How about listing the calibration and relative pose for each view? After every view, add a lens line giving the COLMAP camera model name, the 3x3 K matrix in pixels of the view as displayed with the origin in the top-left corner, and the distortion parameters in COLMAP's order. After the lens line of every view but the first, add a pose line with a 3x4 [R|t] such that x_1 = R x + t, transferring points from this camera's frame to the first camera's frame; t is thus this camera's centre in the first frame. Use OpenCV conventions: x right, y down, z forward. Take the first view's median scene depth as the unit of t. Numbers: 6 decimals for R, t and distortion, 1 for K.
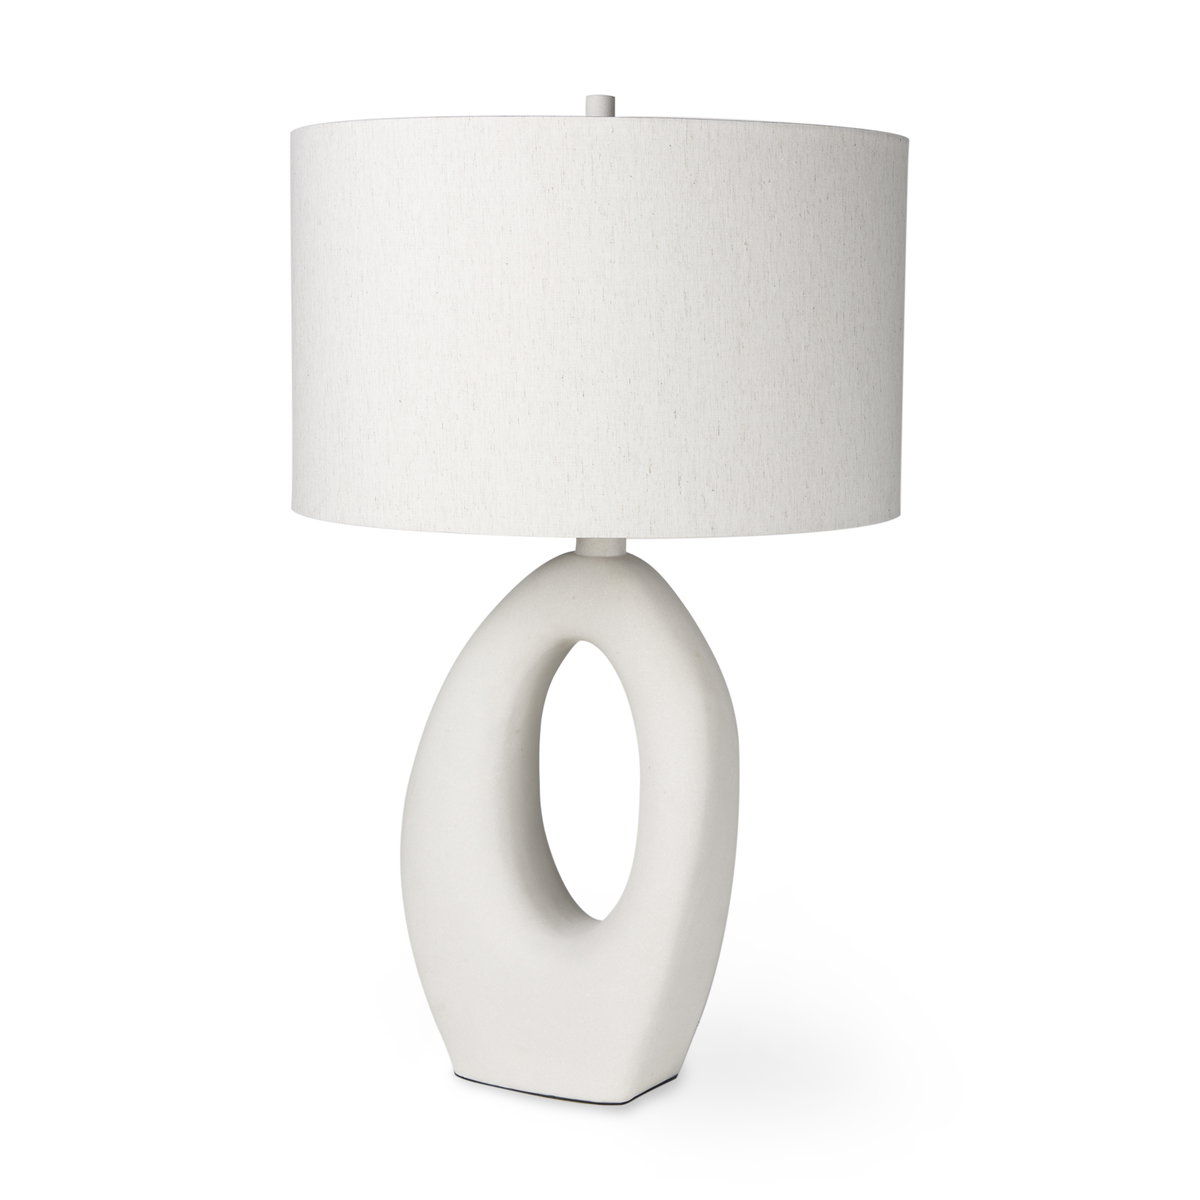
lens RADIAL K [[2292.8, 0, 600.0], [0, 2292.8, 600.0], [0, 0, 1]] dist [0.031651, -0.105158]
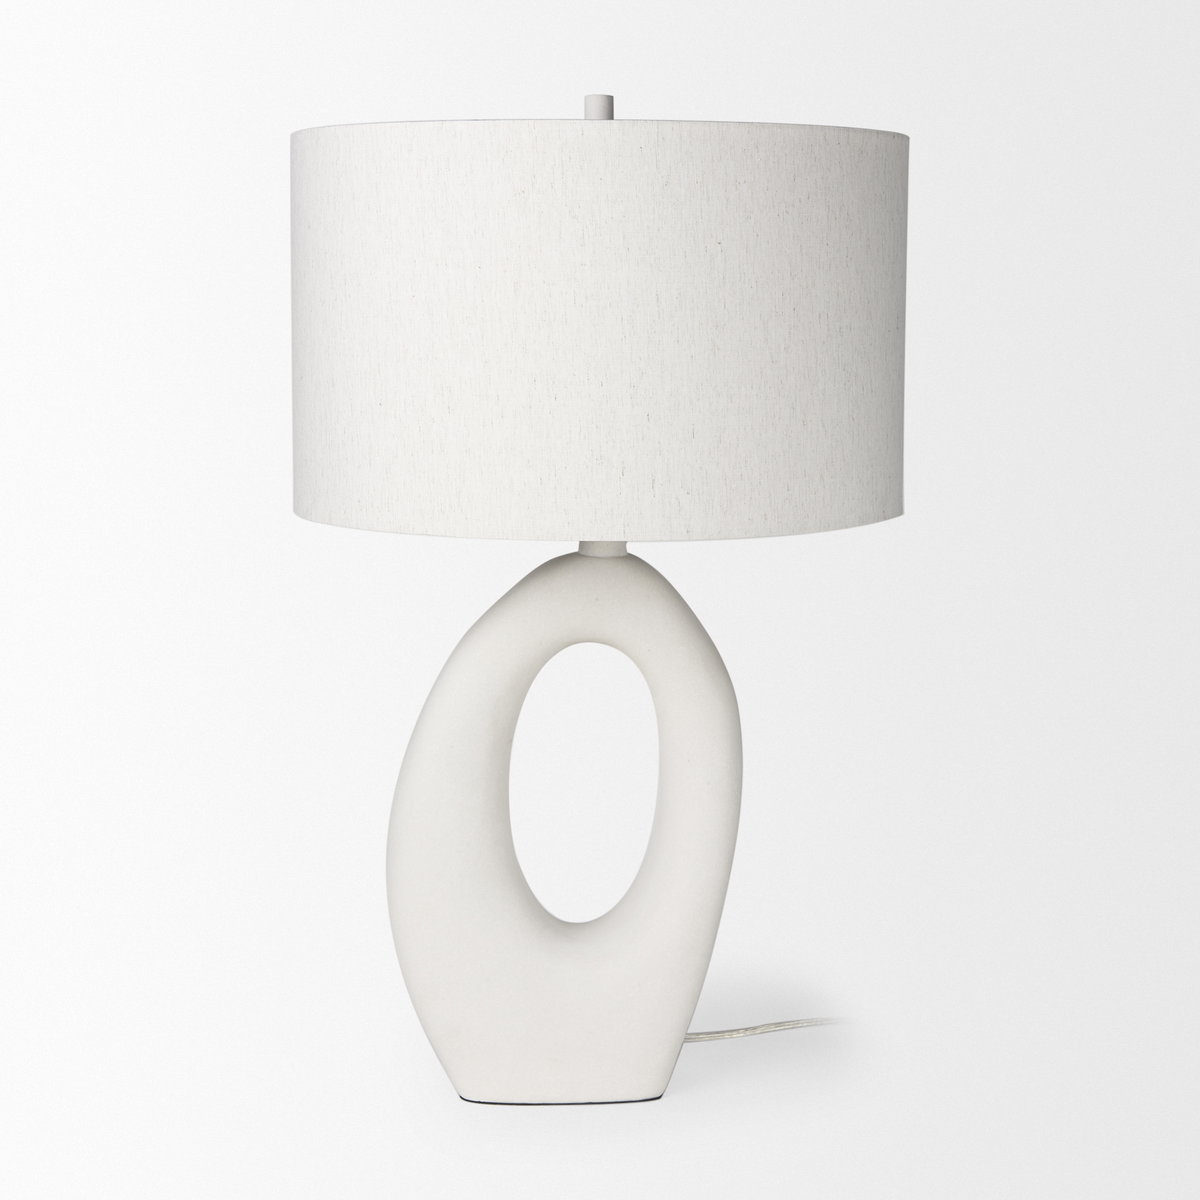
lens RADIAL K [[2292.8, 0, 600.0], [0, 2292.8, 600.0], [0, 0, 1]] dist [0.031651, -0.105158]
pose [[0.996450, 0.004590, -0.084065, 0.095289], [-0.003898, 0.999957, 0.008388, -0.009724], [0.084100, -0.008030, 0.996425, 0.004439]]
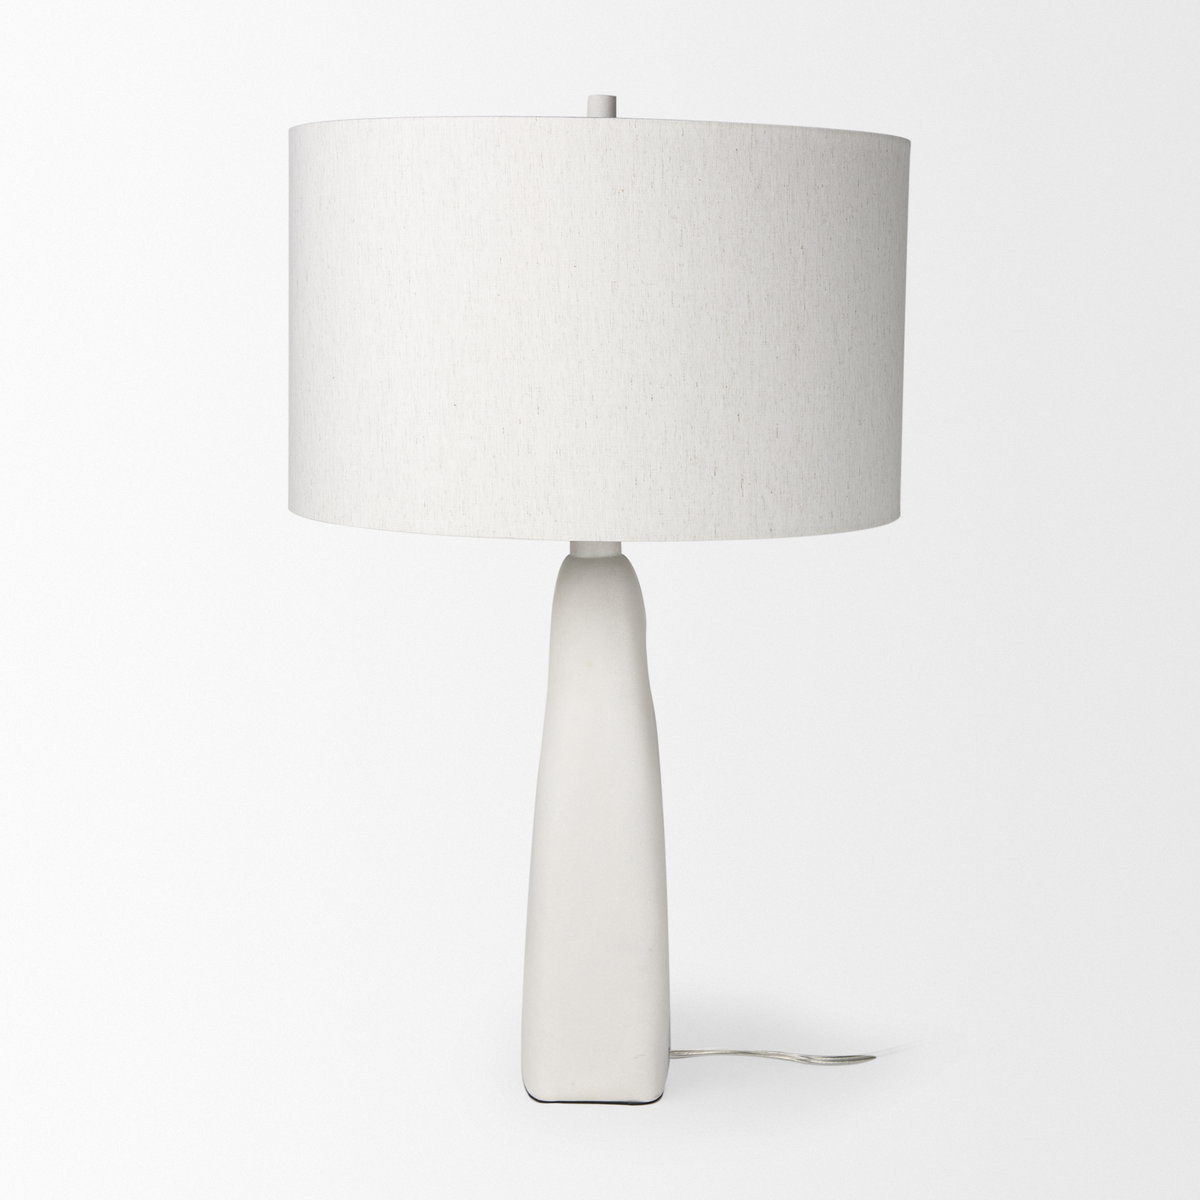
lens RADIAL K [[2292.8, 0, 600.0], [0, 2292.8, 600.0], [0, 0, 1]] dist [0.031651, -0.105158]
pose [[0.980850, -0.021435, 0.193580, -0.221270], [0.019733, 0.999748, 0.010715, -0.012803], [-0.193761, -0.006689, 0.981026, 0.025393]]
